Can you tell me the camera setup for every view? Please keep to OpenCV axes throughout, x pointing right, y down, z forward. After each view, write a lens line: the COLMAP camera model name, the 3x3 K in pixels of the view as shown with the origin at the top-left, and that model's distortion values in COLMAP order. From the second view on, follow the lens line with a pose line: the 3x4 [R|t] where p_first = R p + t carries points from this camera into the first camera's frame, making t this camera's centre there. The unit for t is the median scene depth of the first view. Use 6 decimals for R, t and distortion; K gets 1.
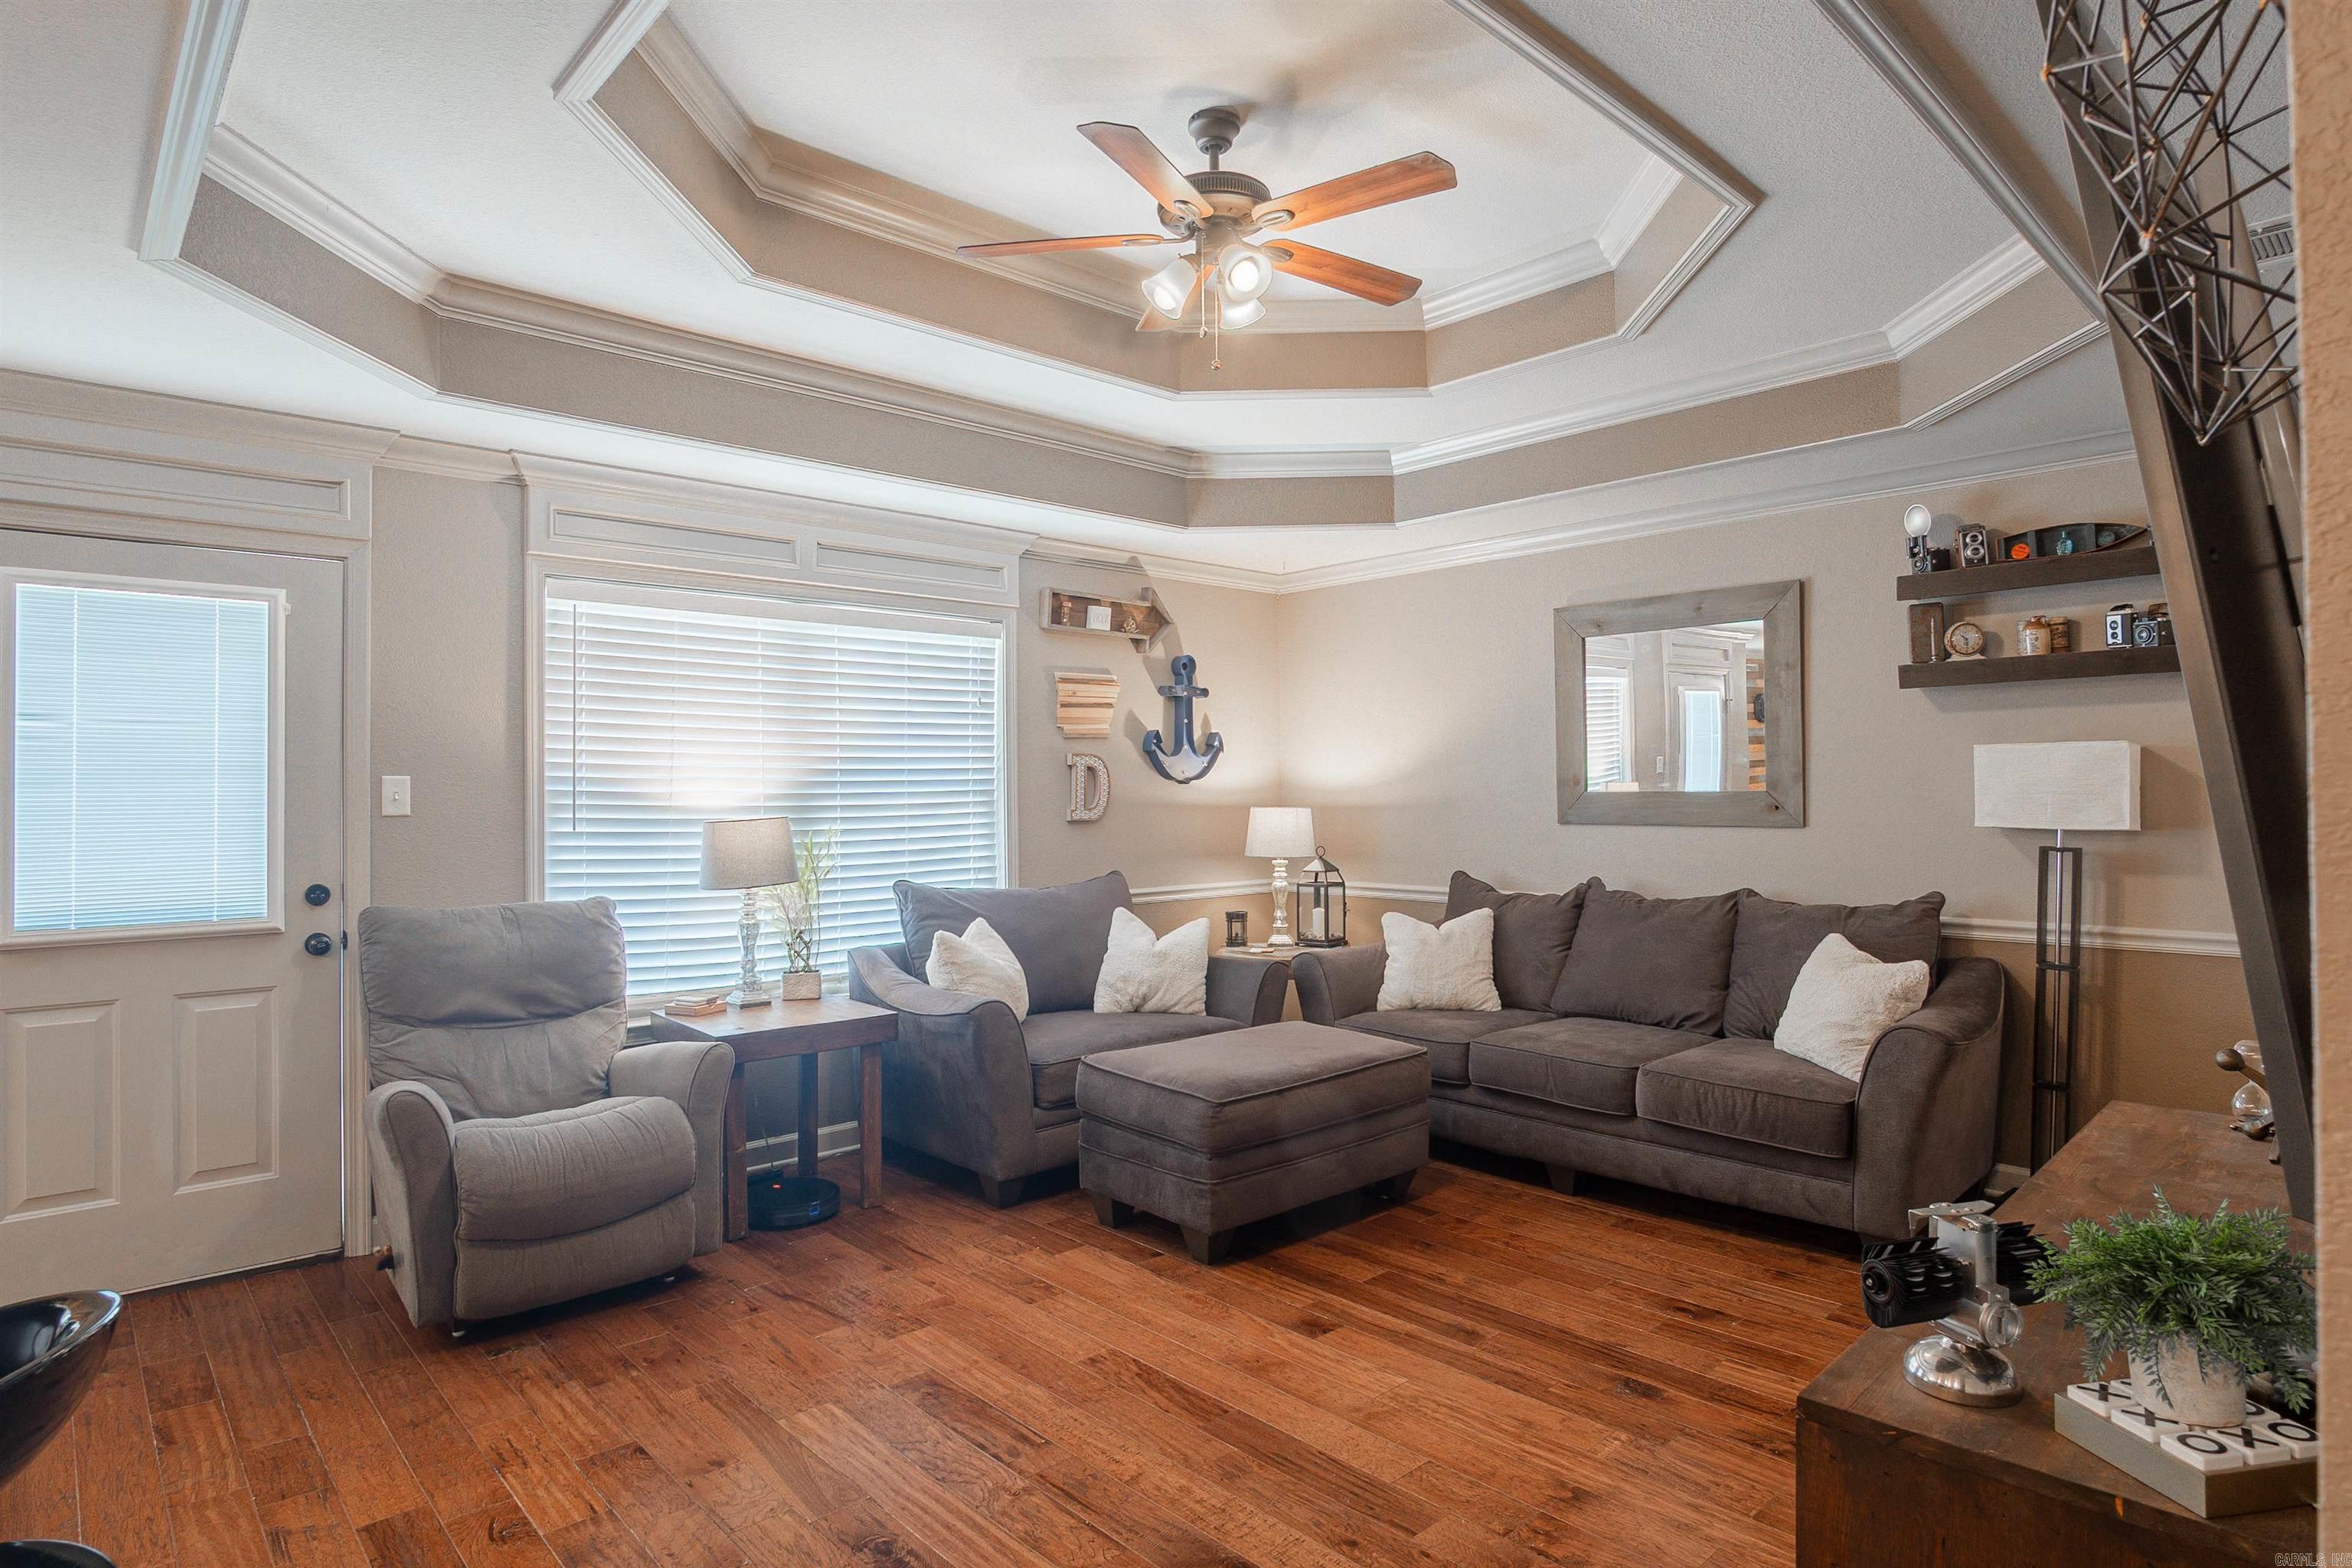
lens RADIAL K [[1266.1, 0, 1197.3], [0, 1266.1, 777.1], [0, 0, 1]] dist [-0.036408, 0.010770]
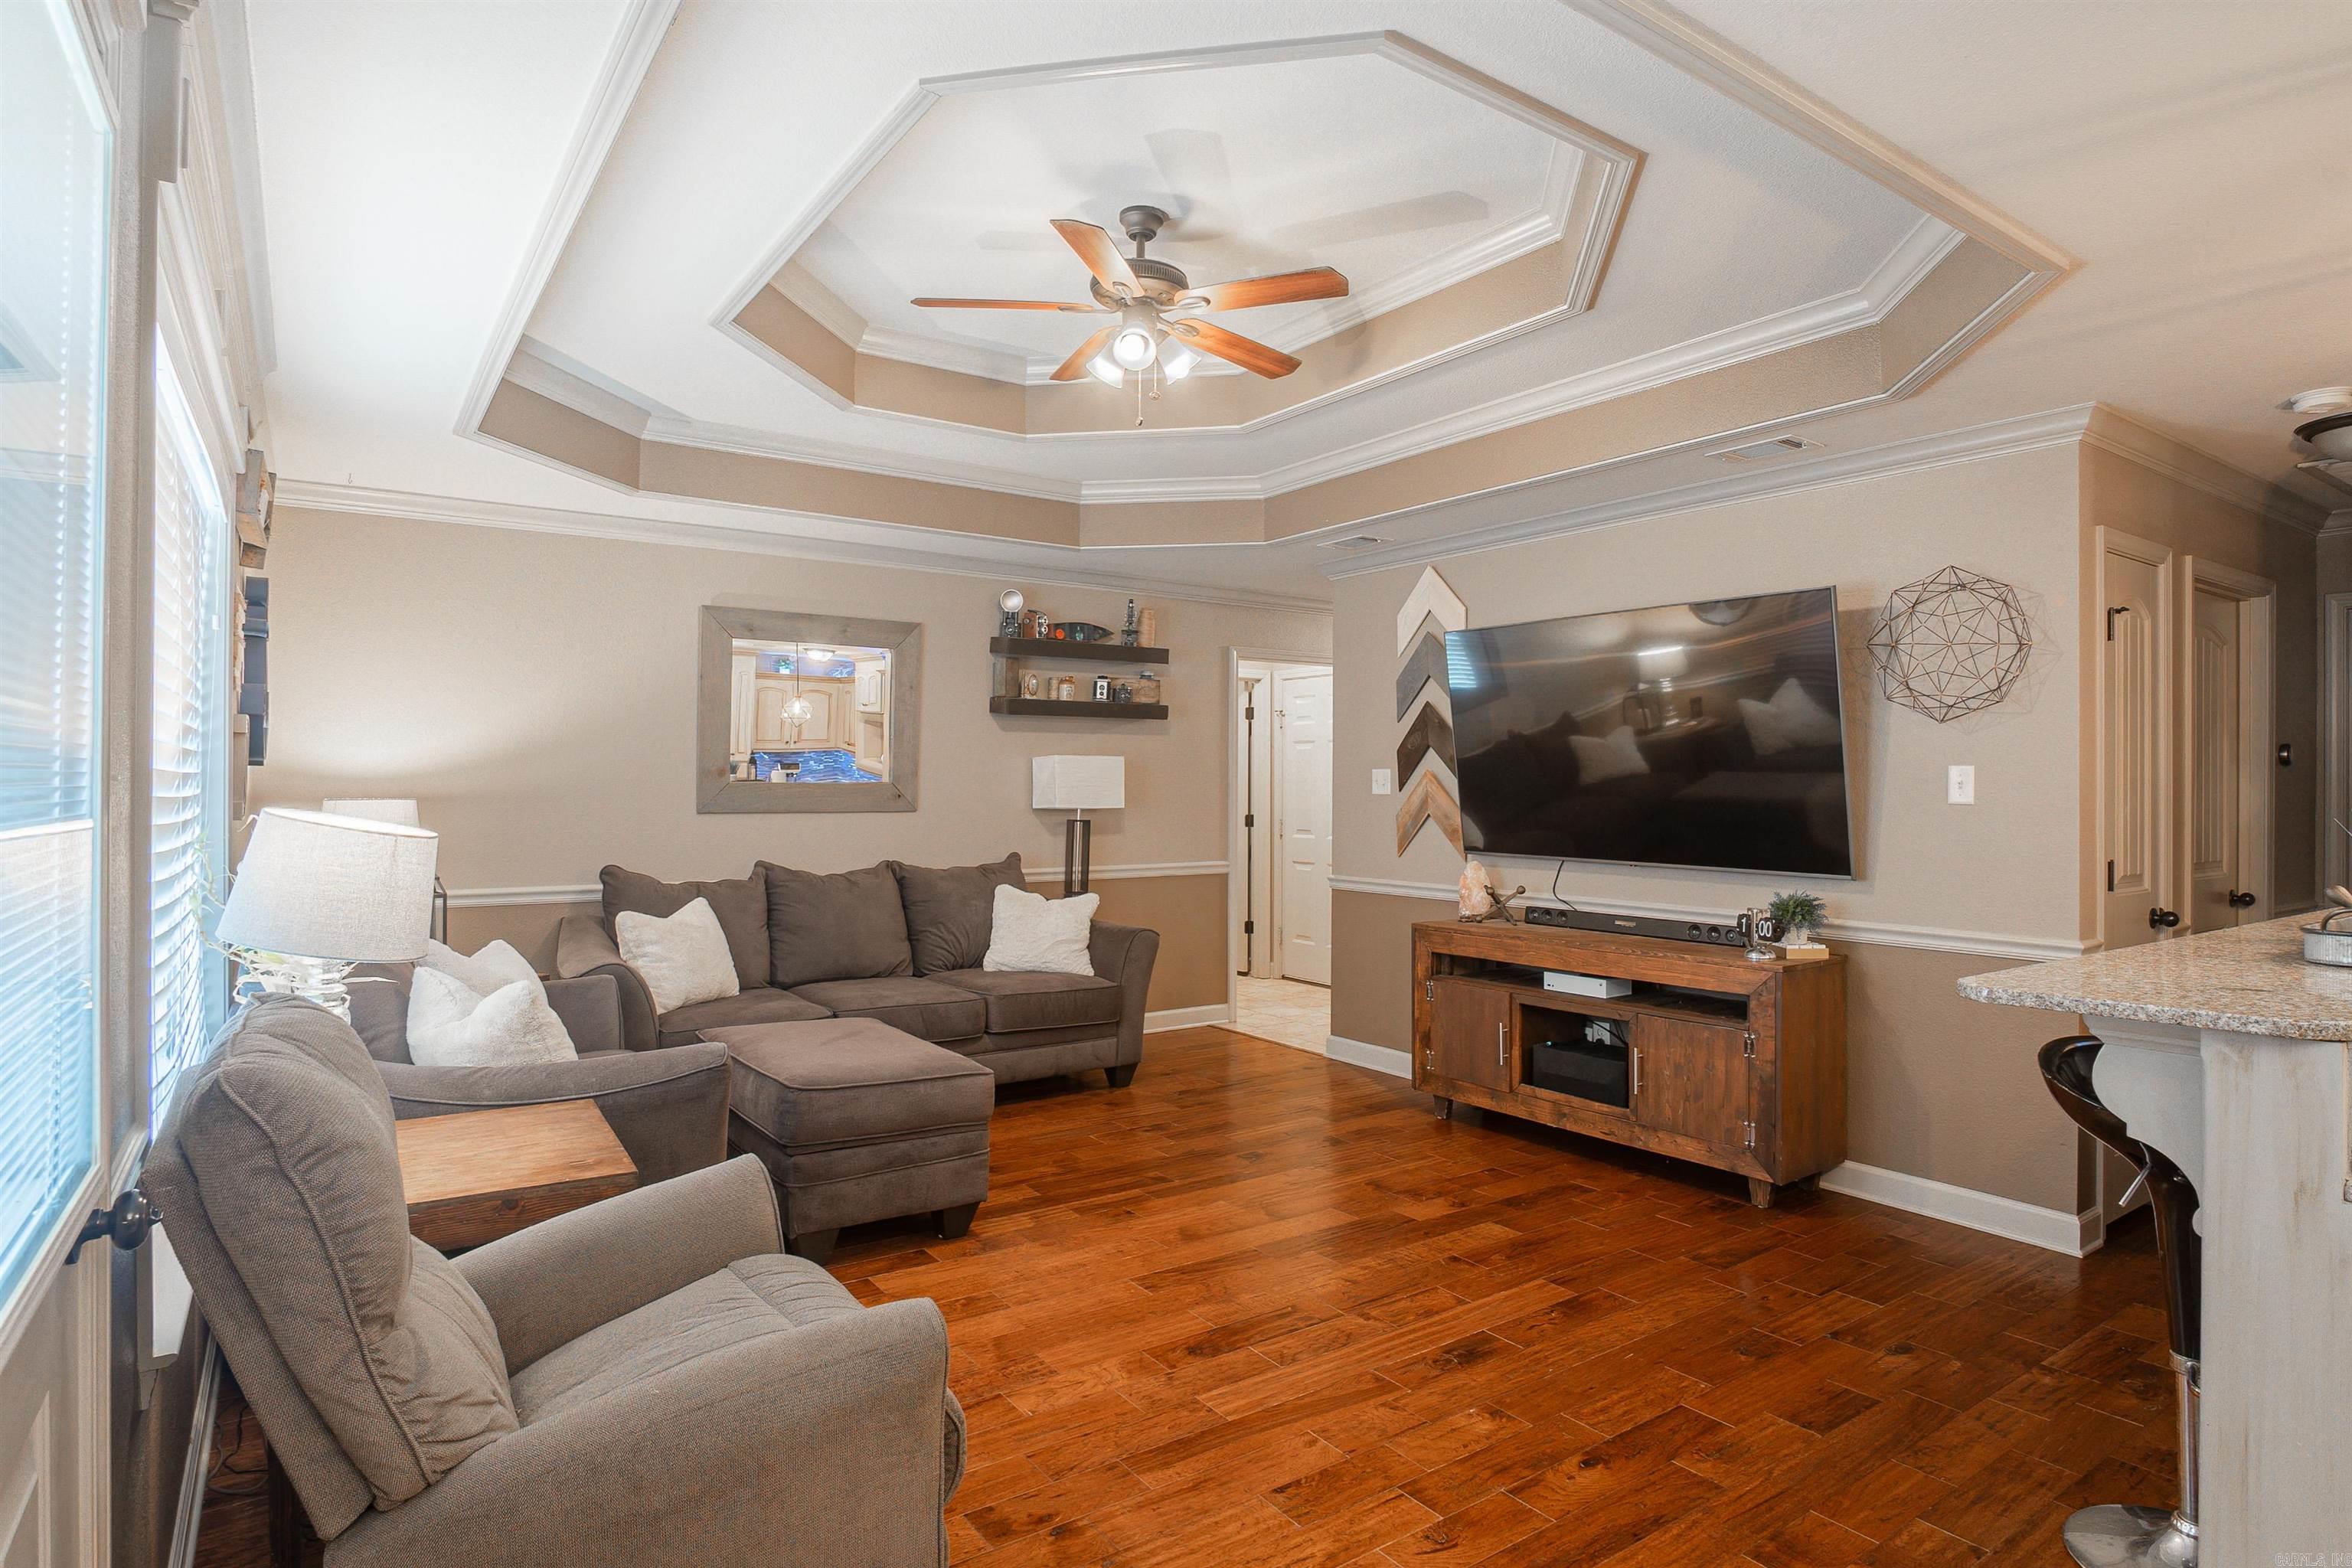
lens RADIAL K [[1240.5, 0, 1208.1], [0, 1240.5, 757.1], [0, 0, 1]] dist [-0.003782, -0.000435]
pose [[0.133424, 0.029331, 0.990625, -0.882419], [-0.017068, 0.999482, -0.027294, 0.015852], [-0.990912, -0.013267, 0.133856, 0.601851]]
